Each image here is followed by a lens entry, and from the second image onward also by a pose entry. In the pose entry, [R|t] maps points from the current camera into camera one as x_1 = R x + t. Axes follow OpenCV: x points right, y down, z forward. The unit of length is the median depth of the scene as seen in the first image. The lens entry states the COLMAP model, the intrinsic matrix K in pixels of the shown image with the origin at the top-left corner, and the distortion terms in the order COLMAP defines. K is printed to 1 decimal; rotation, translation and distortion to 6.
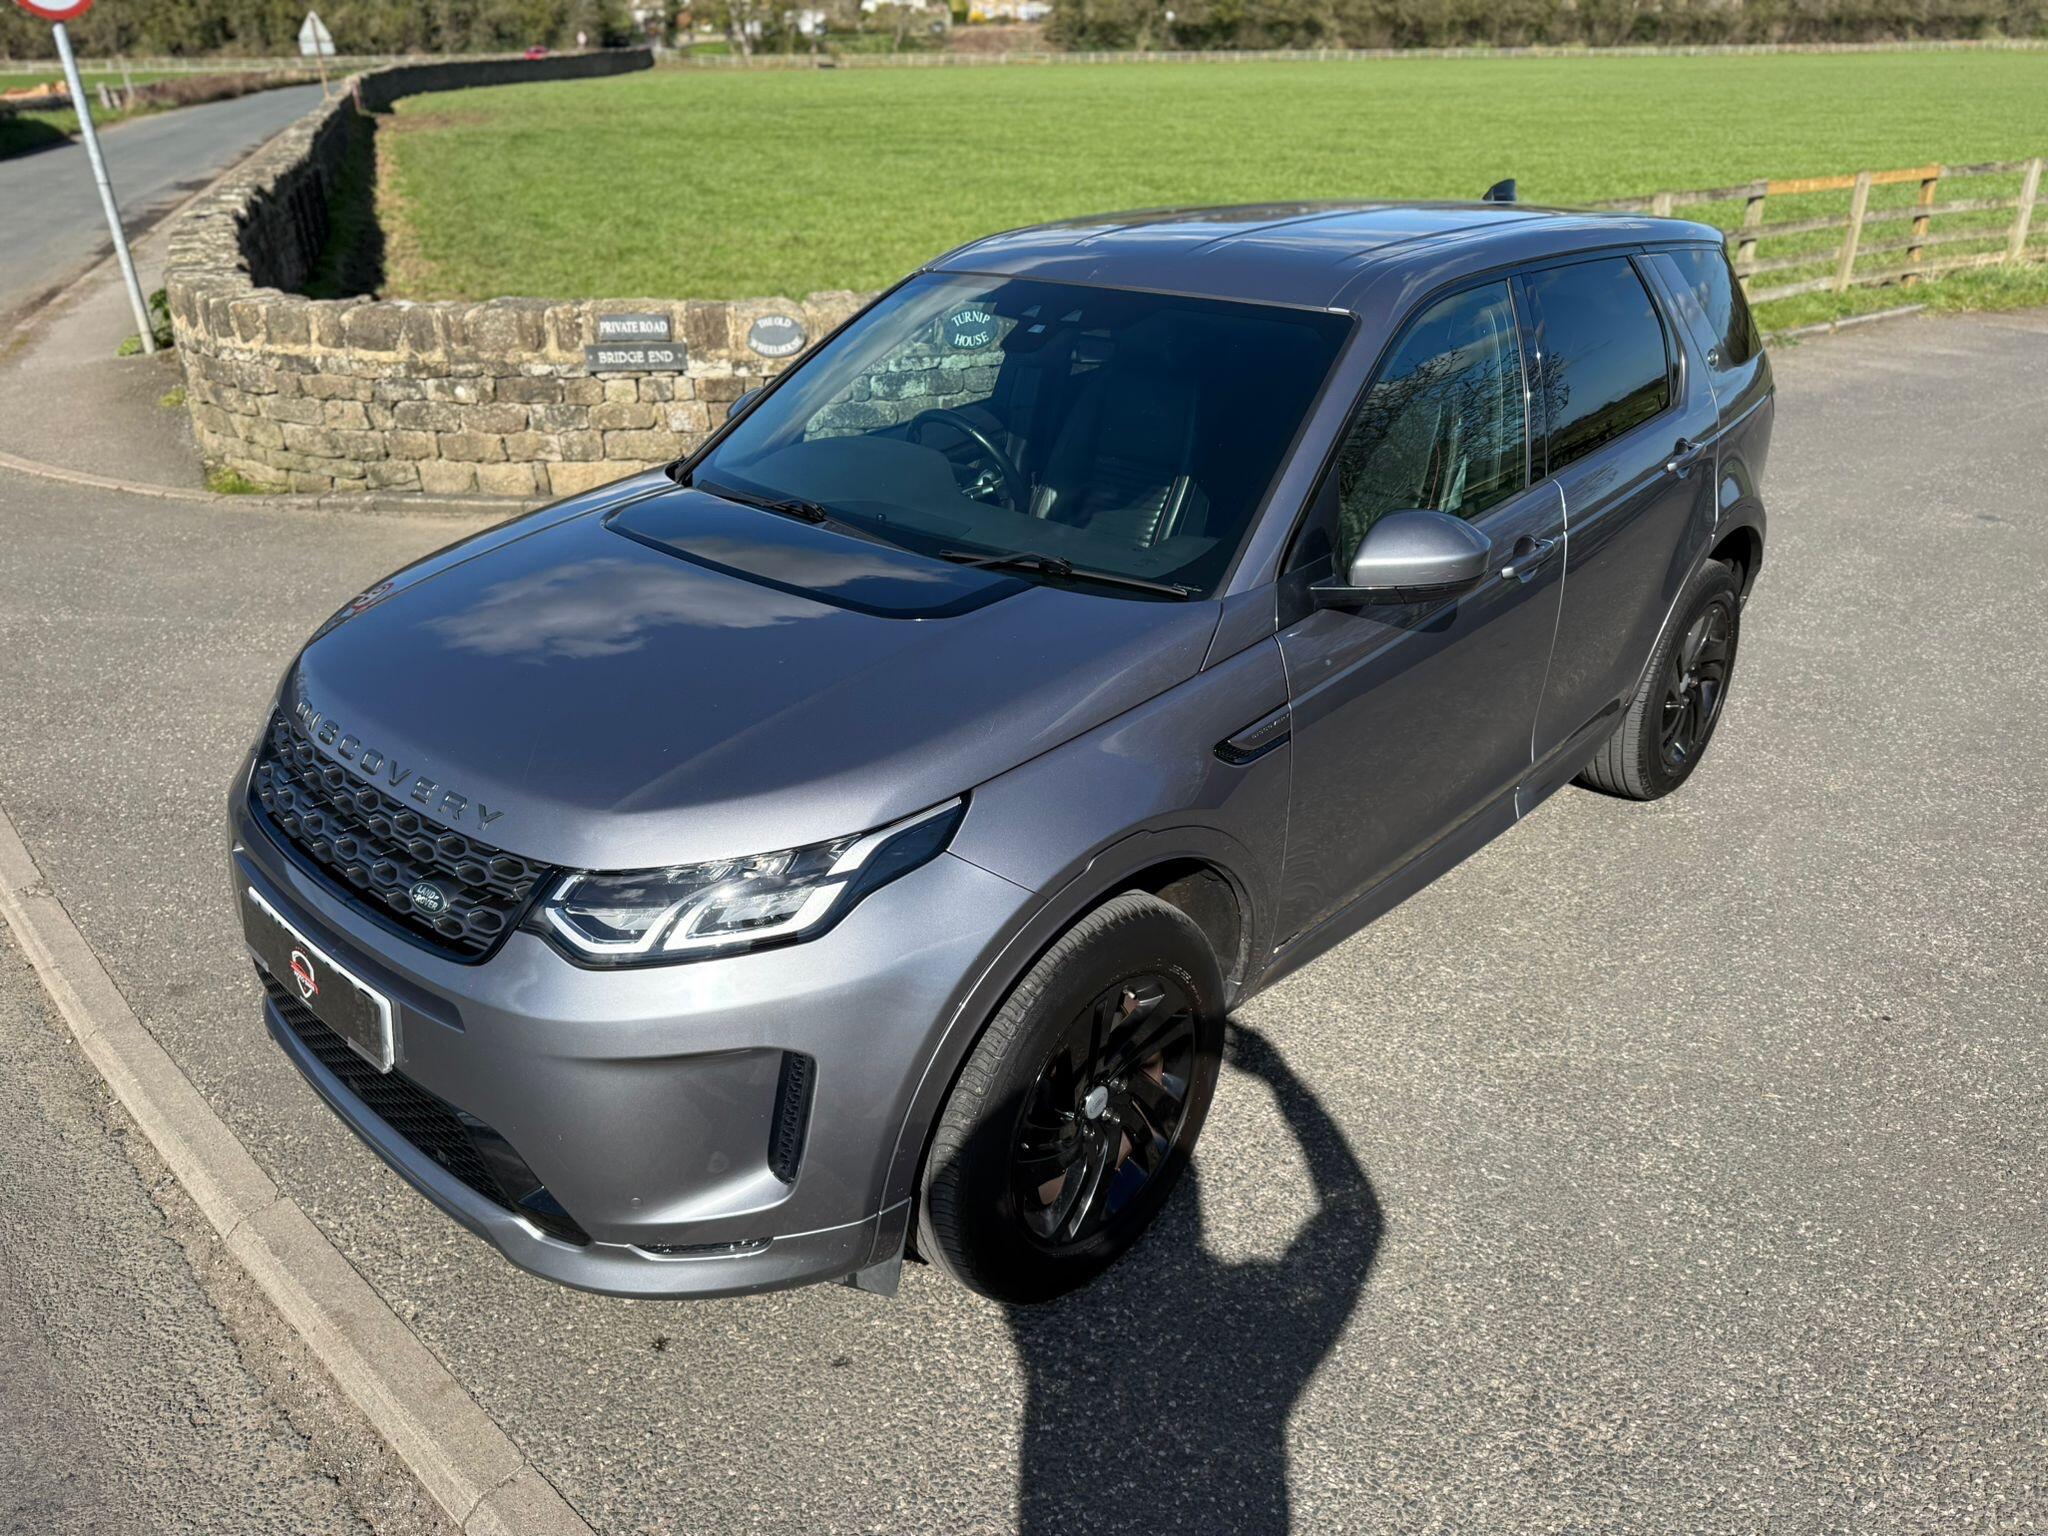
lens RADIAL K [[1463.4, 0, 1021.0], [0, 1463.4, 776.3], [0, 0, 1]] dist [0.006051, -0.011590]
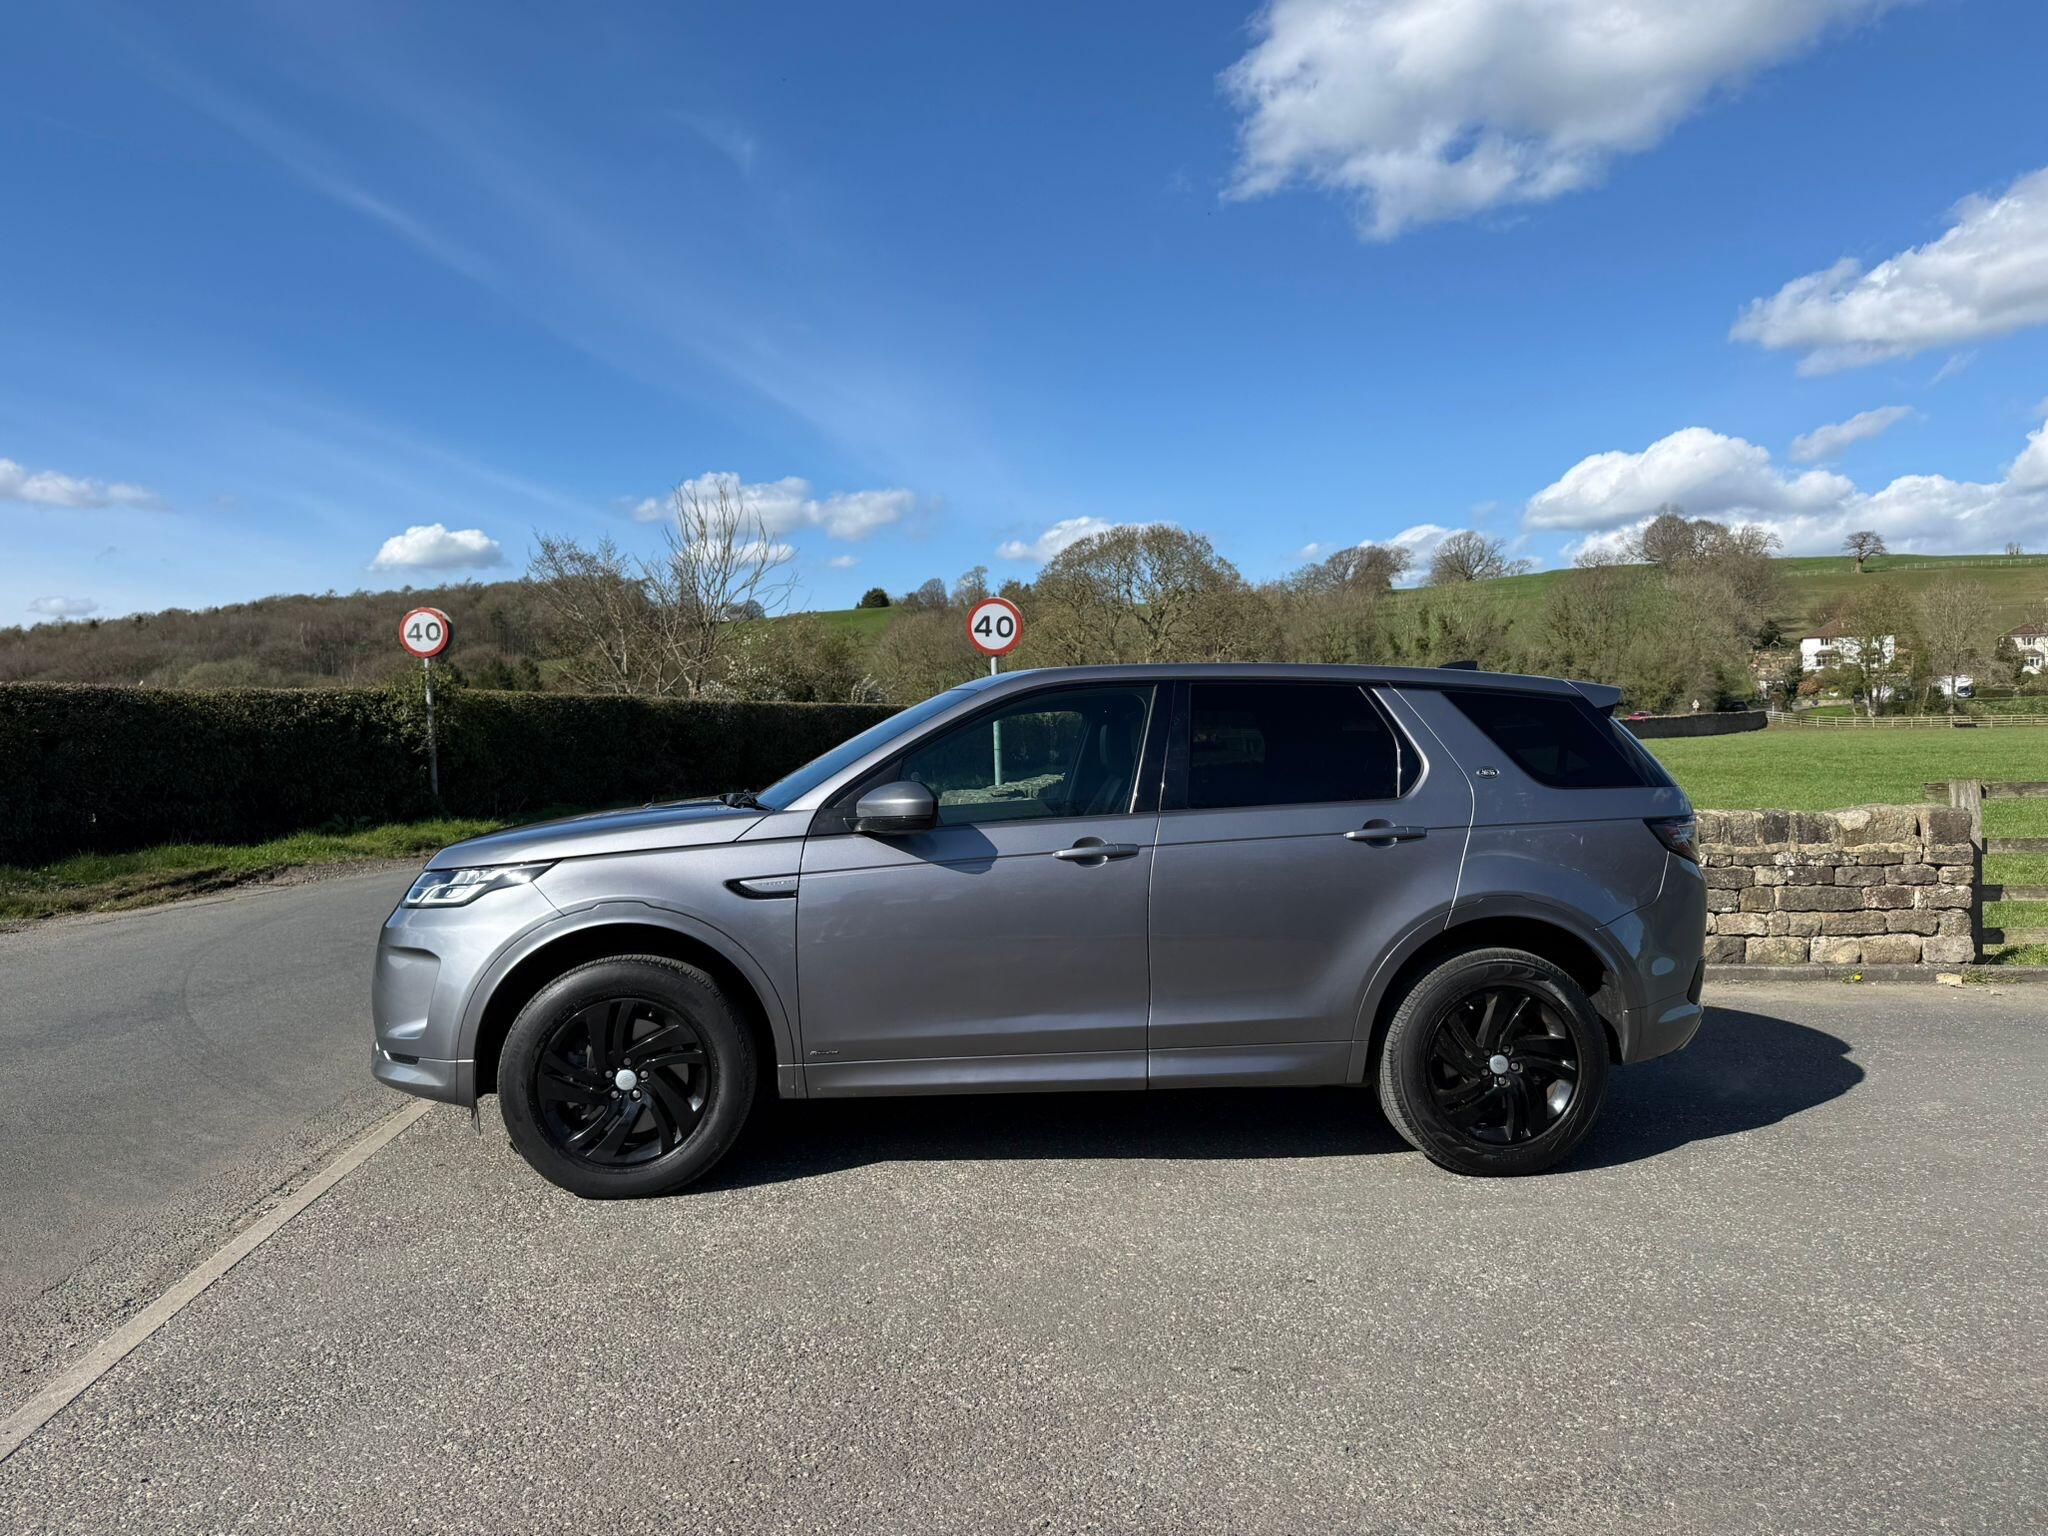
lens RADIAL K [[1463.7, 0, 1024.0], [0, 1463.7, 768.0], [0, 0, 1]] dist [0.053429, -0.094938]
pose [[0.745895, 0.006943, -0.666027, 1.428876], [-0.285162, 0.906997, -0.309903, 0.298158], [0.601933, 0.421081, 0.678504, -0.121321]]
